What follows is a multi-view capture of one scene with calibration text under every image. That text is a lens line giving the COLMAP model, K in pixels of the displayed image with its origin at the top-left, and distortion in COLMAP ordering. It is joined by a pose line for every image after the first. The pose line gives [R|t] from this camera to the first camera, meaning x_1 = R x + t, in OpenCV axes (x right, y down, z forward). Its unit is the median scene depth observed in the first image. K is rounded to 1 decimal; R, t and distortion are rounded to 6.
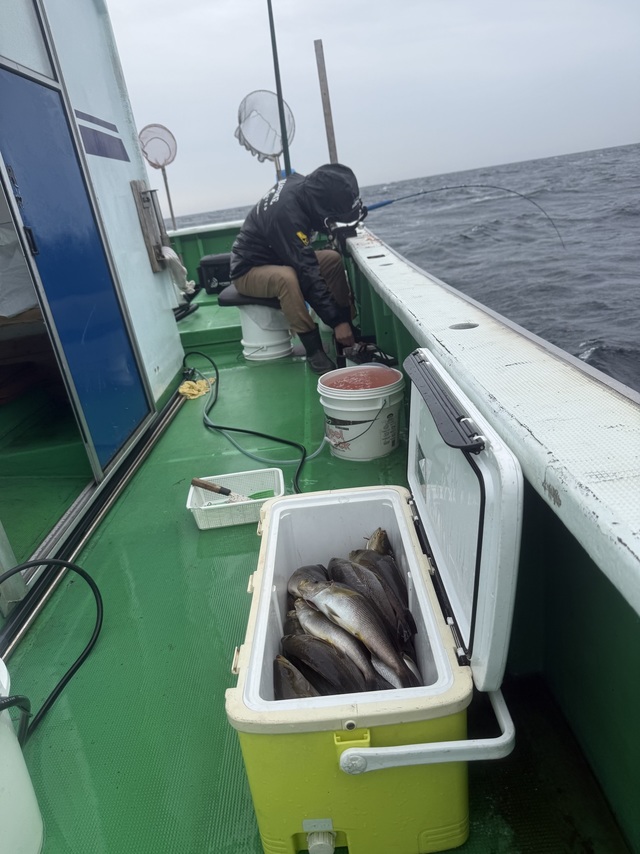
lens RADIAL K [[616.8, 0, 320.0], [0, 616.8, 427.0], [0, 0, 1]] dist [-0.000843, -0.007091]
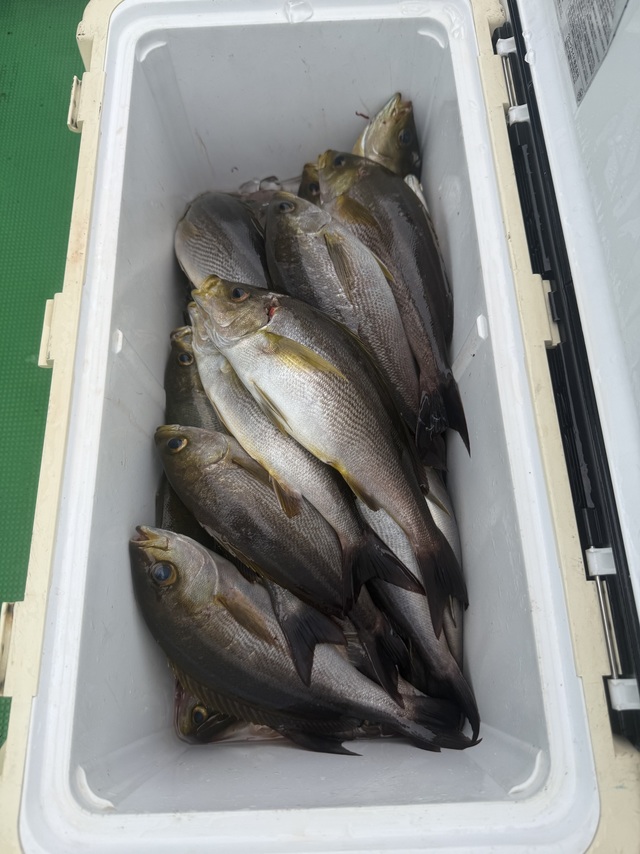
lens RADIAL K [[542.8, 0, 320.0], [0, 542.8, 427.0], [0, 0, 1]] dist [0.039714, -0.094790]
pose [[0.997396, -0.002423, 0.072080, 0.024460], [-0.055979, 0.604140, 0.794910, 0.022206], [-0.045473, -0.796875, 0.602431, 0.745271]]
